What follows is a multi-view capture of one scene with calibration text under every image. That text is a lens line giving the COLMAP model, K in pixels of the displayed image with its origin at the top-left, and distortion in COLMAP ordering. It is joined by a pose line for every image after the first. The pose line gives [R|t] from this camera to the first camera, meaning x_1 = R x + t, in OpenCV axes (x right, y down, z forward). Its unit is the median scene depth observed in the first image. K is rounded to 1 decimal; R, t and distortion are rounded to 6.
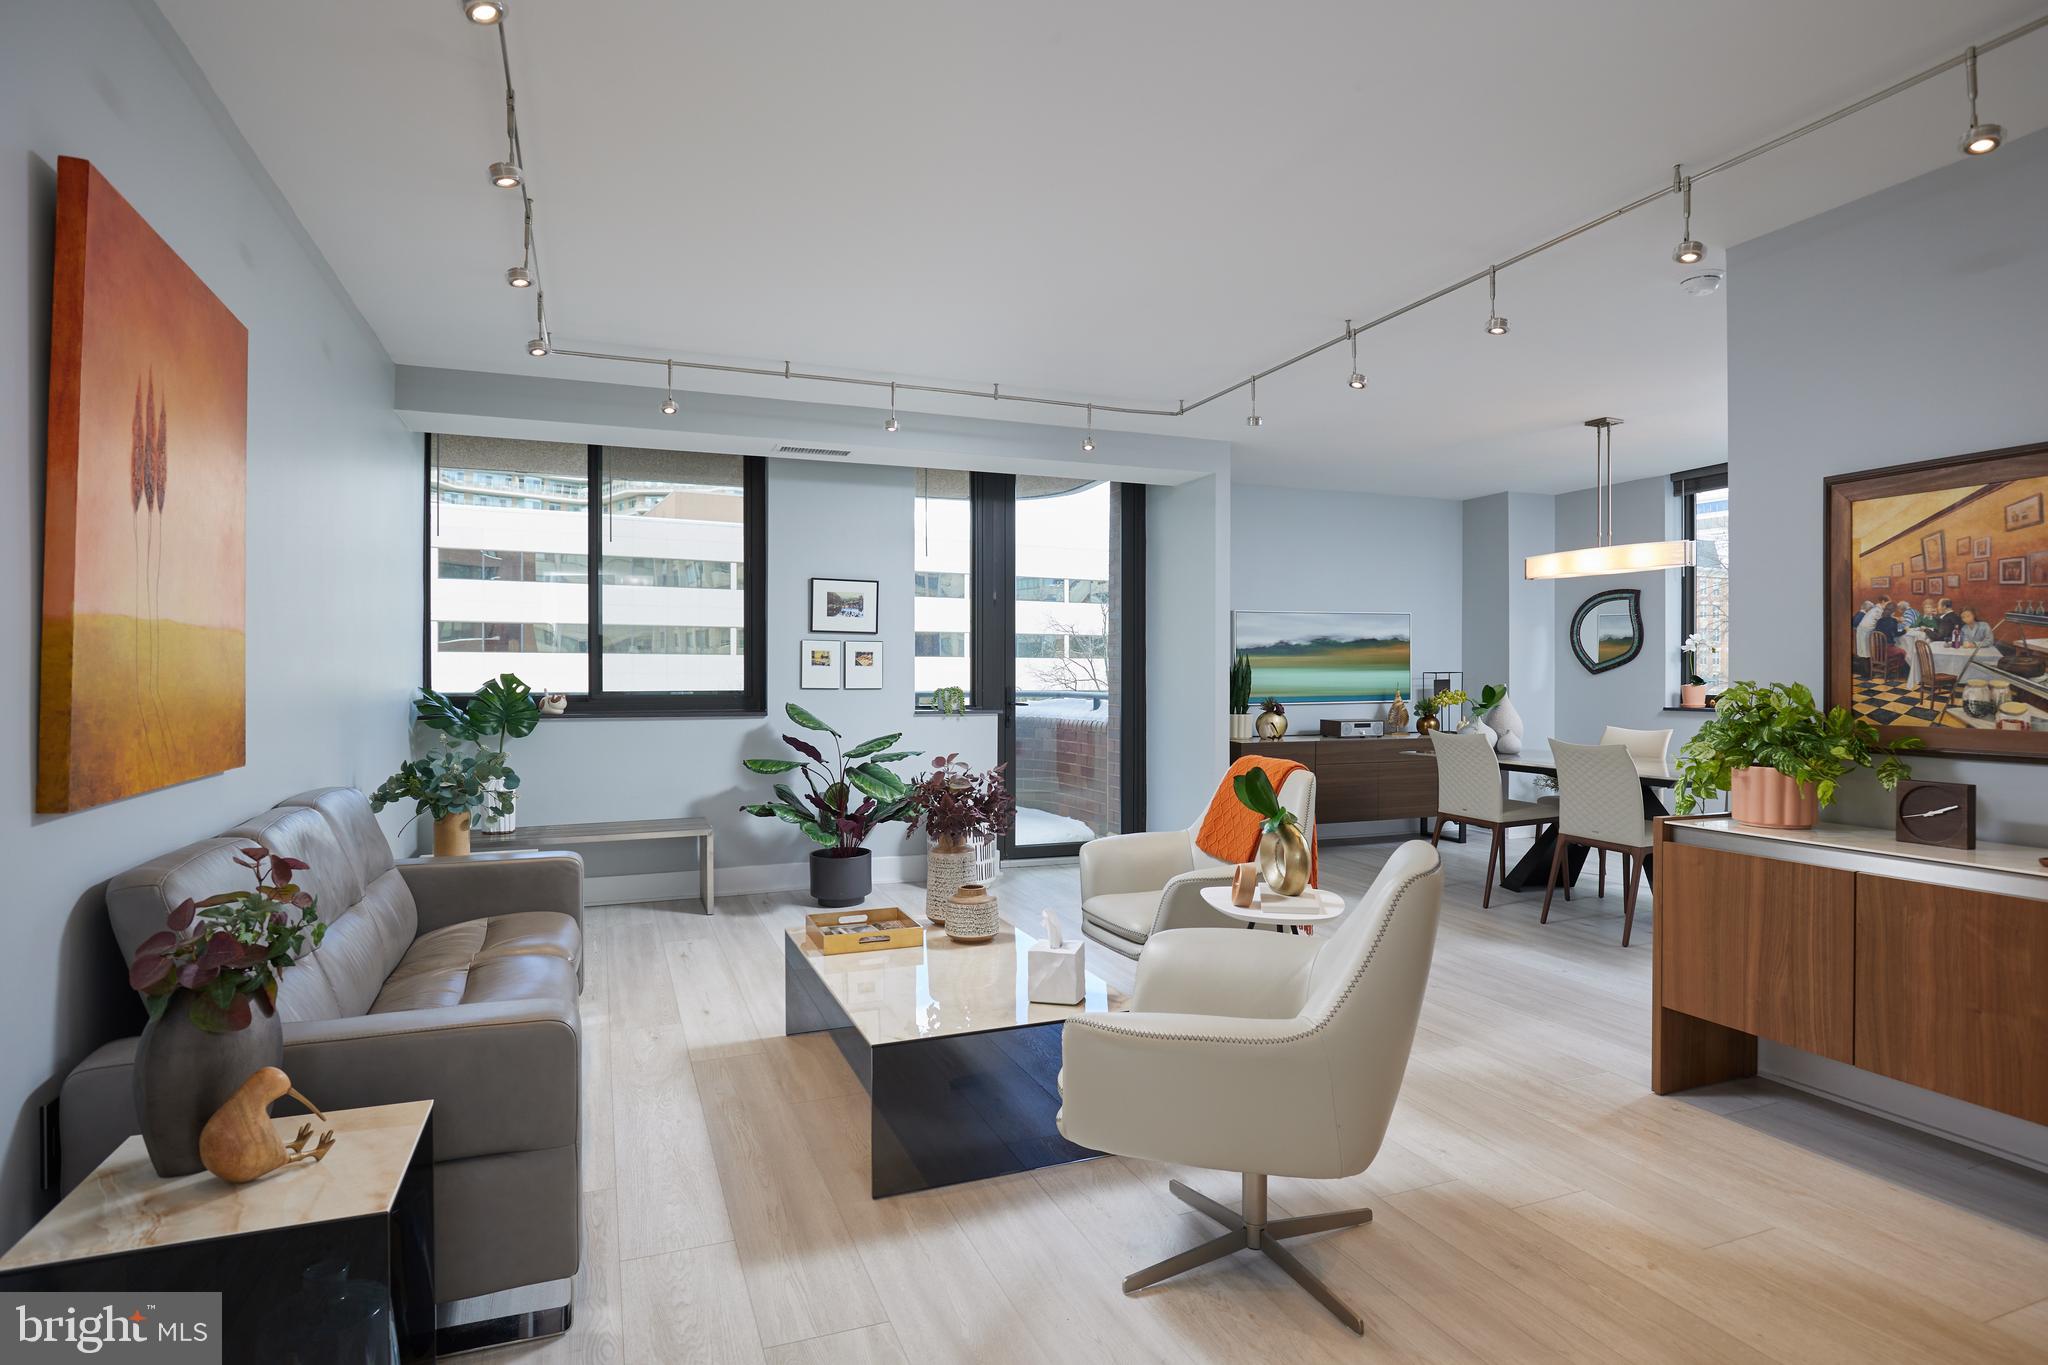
lens RADIAL K [[1111.9, 0, 1033.9], [0, 1111.9, 679.8], [0, 0, 1]] dist [-0.029133, 0.006922]
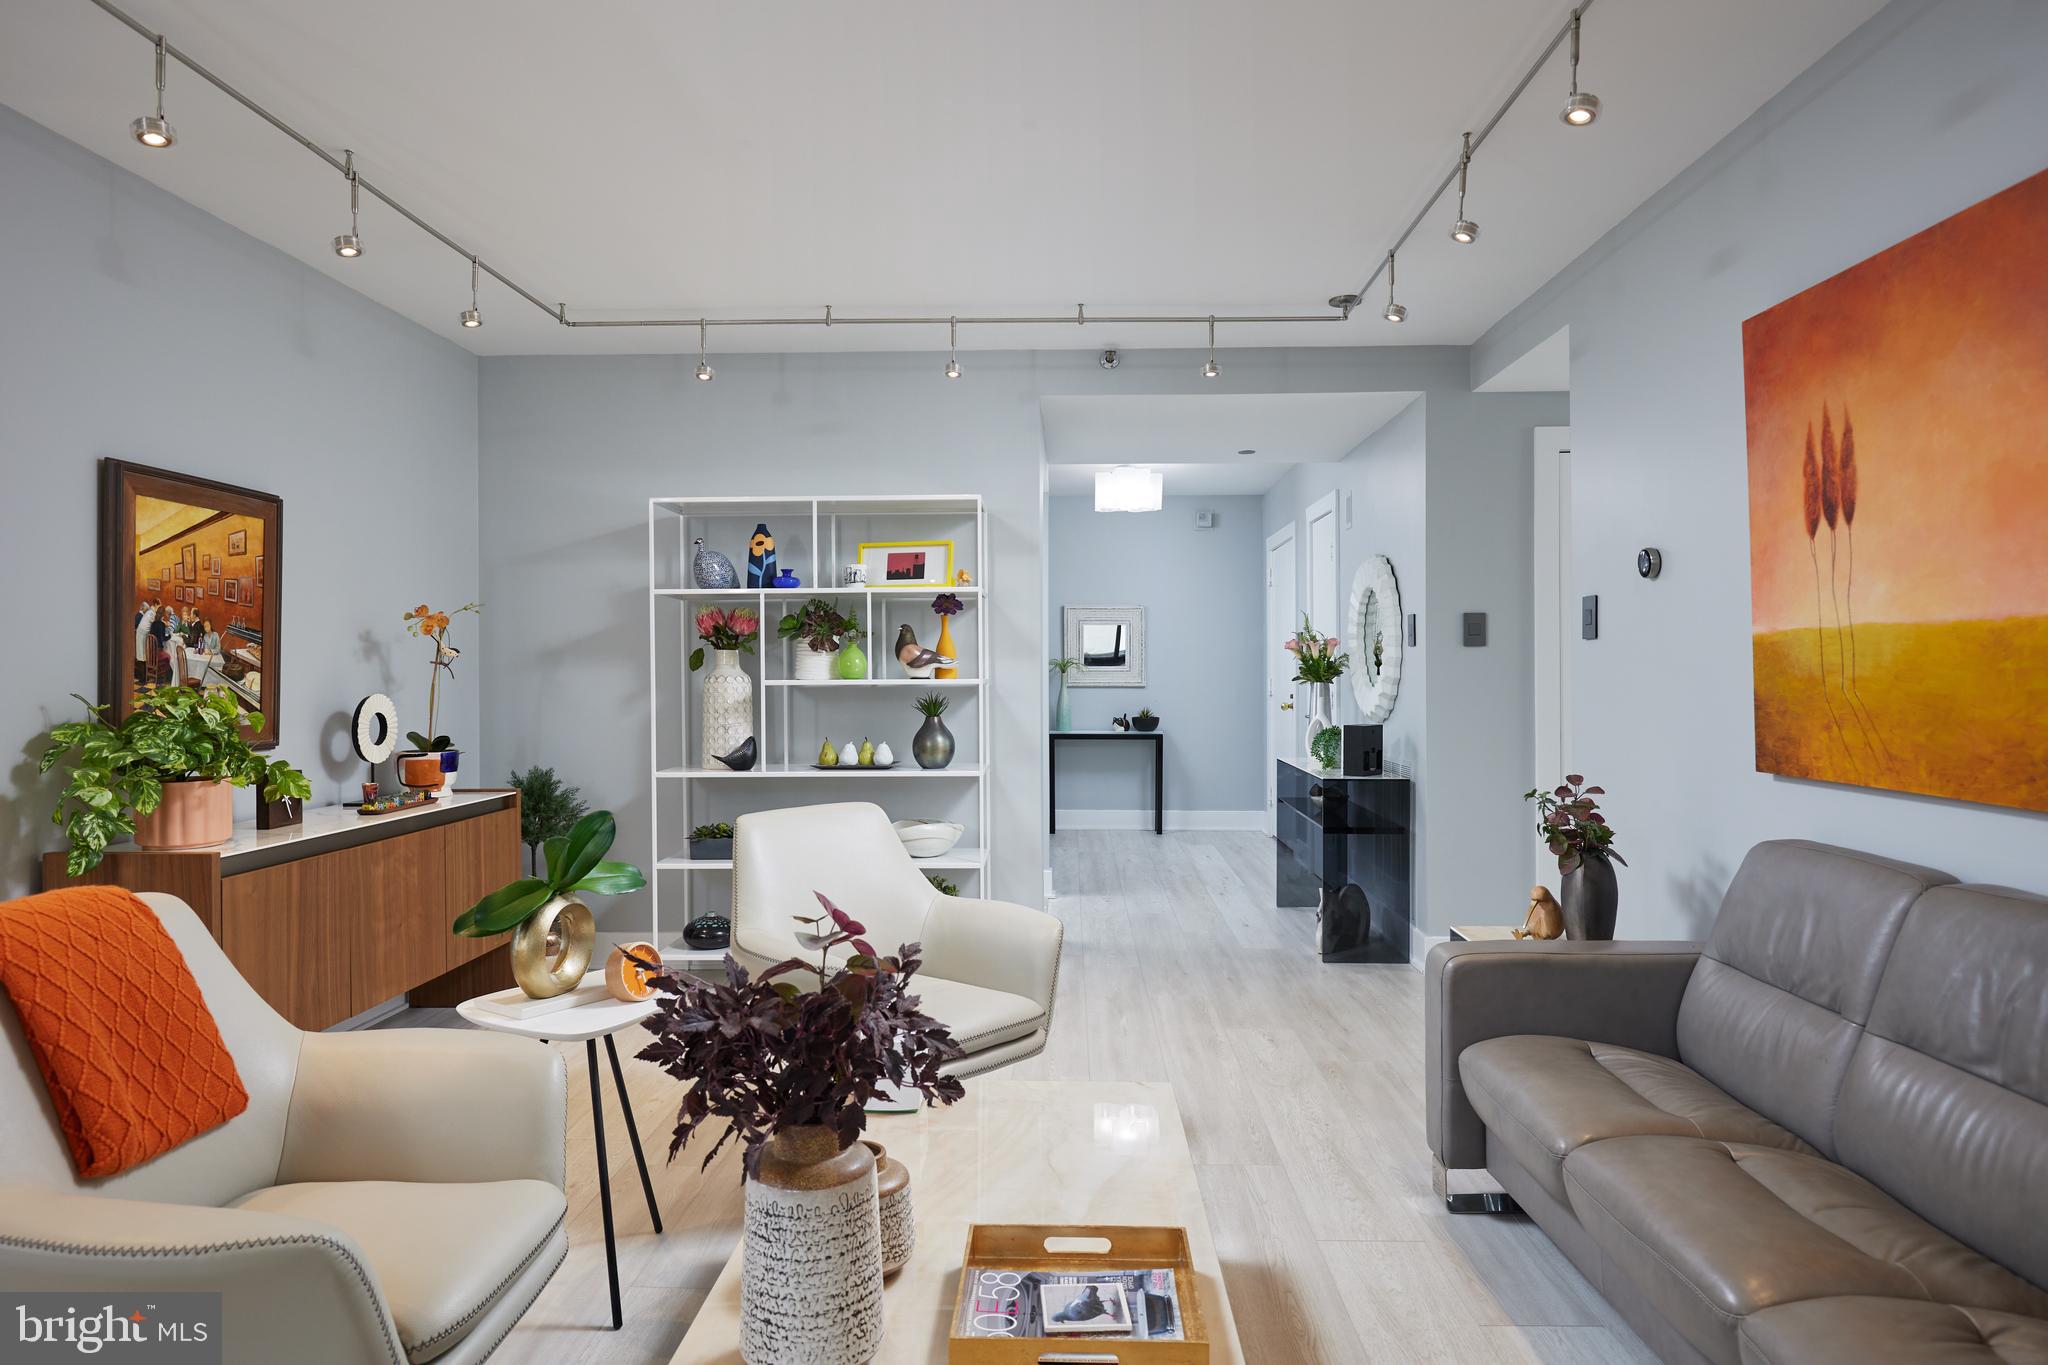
lens RADIAL K [[1235.7, 0, 1039.6], [0, 1235.7, 672.5], [0, 0, 1]] dist [-0.008797, 0.000347]
pose [[-0.920540, 0.001734, 0.390645, -0.193975], [0.004068, 0.999978, 0.005148, -0.006633], [-0.390628, 0.006328, -0.920527, 0.863154]]
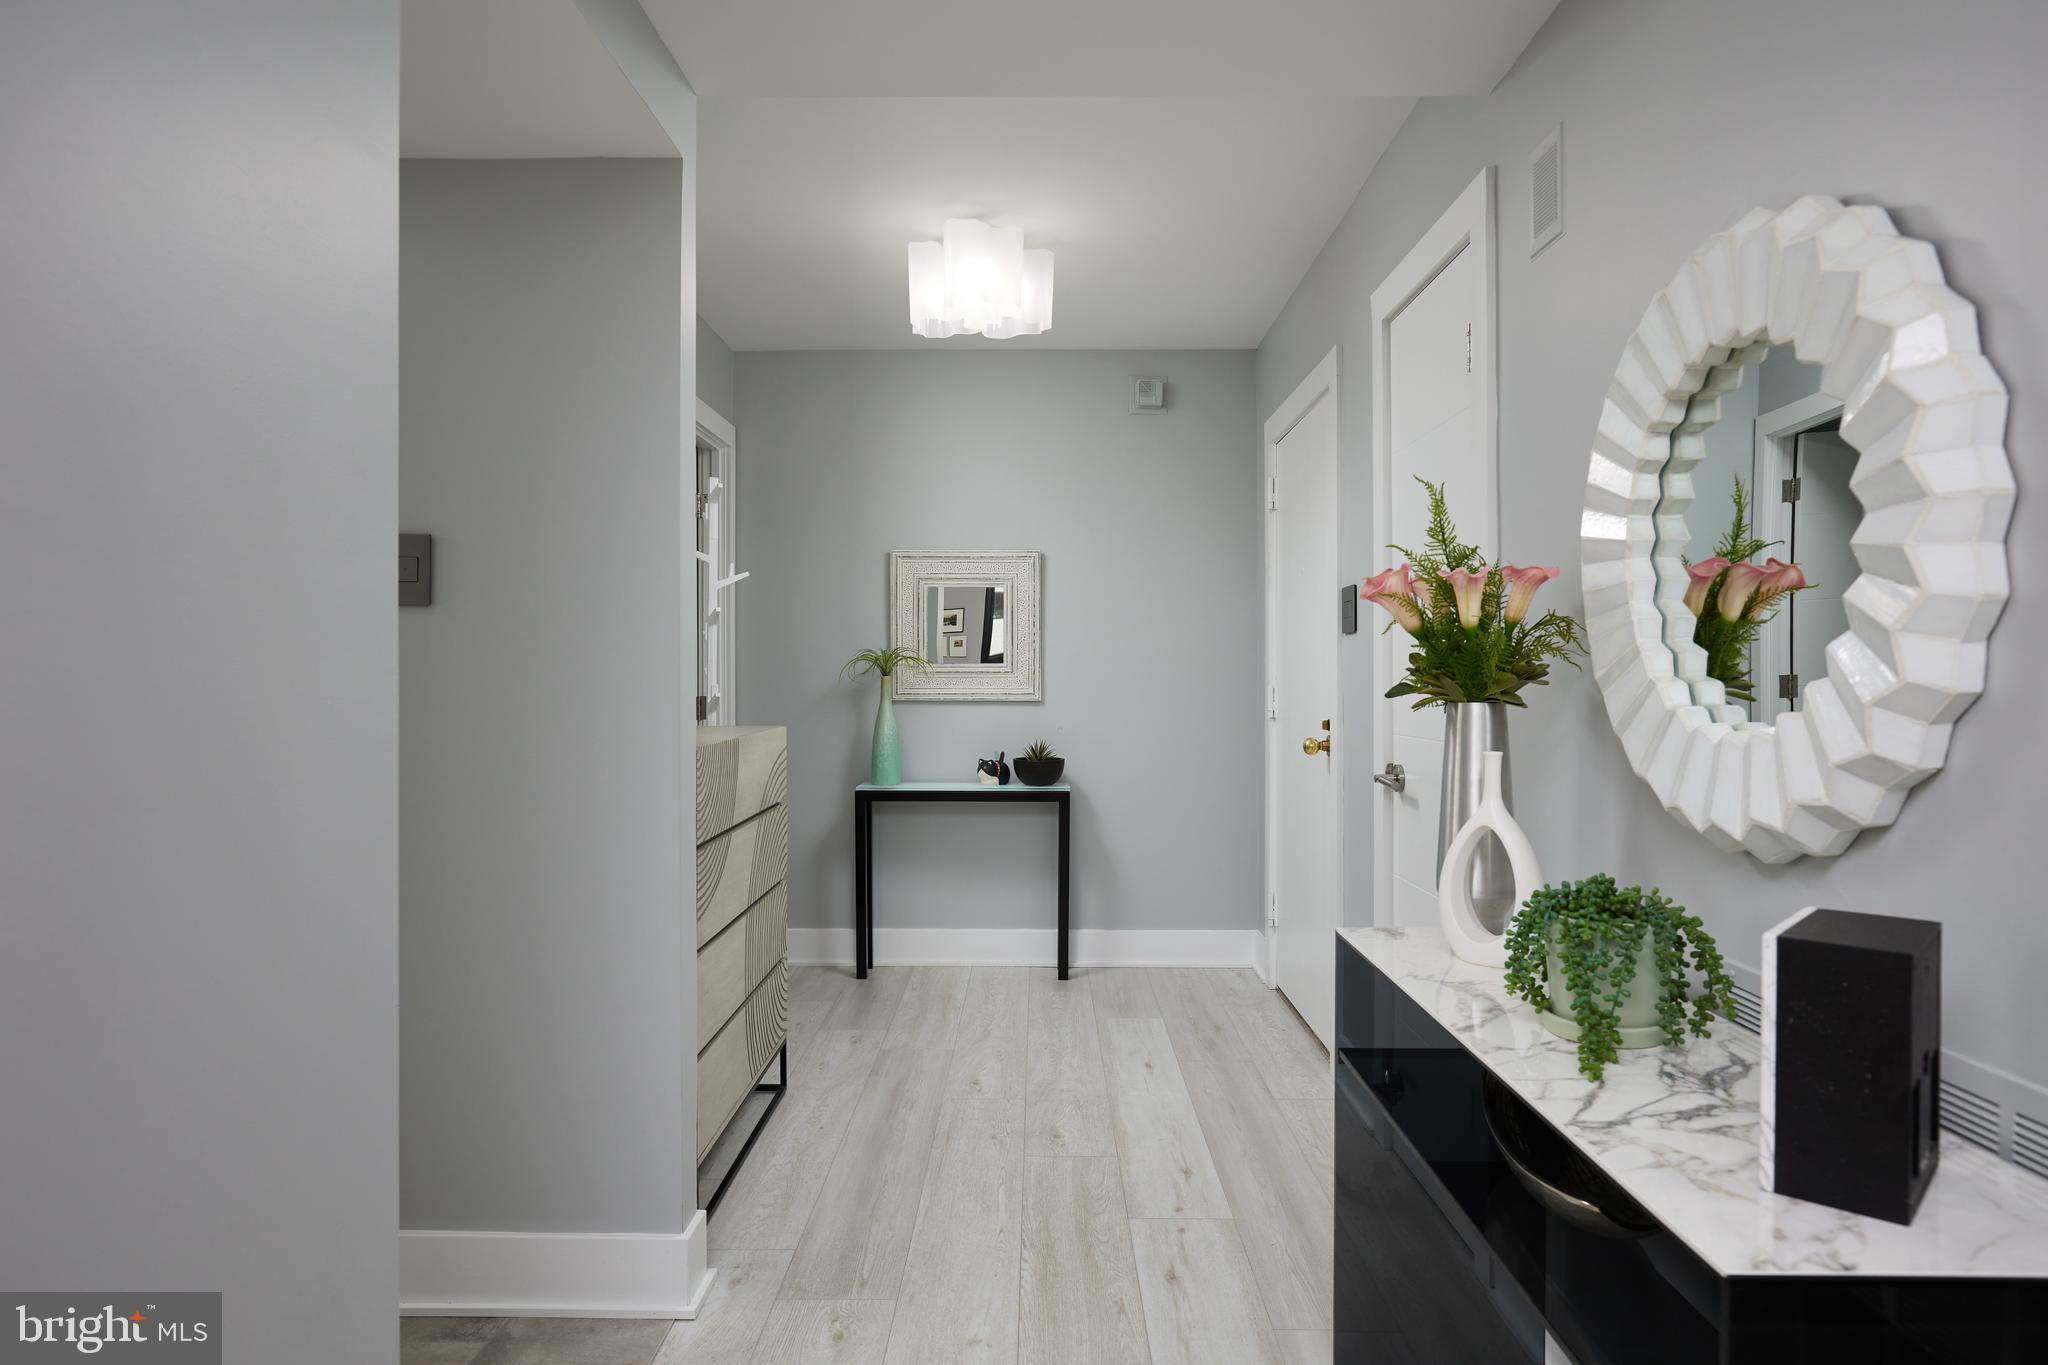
lens RADIAL K [[1235.7, 0, 1031.5], [0, 1235.7, 670.7], [0, 0, 1]] dist [-0.008797, 0.000347]
pose [[-0.928291, 0.002582, 0.371846, -0.010766], [0.002684, 0.999996, -0.000242, -0.000730], [-0.371846, 0.000773, -0.928294, 0.140461]]
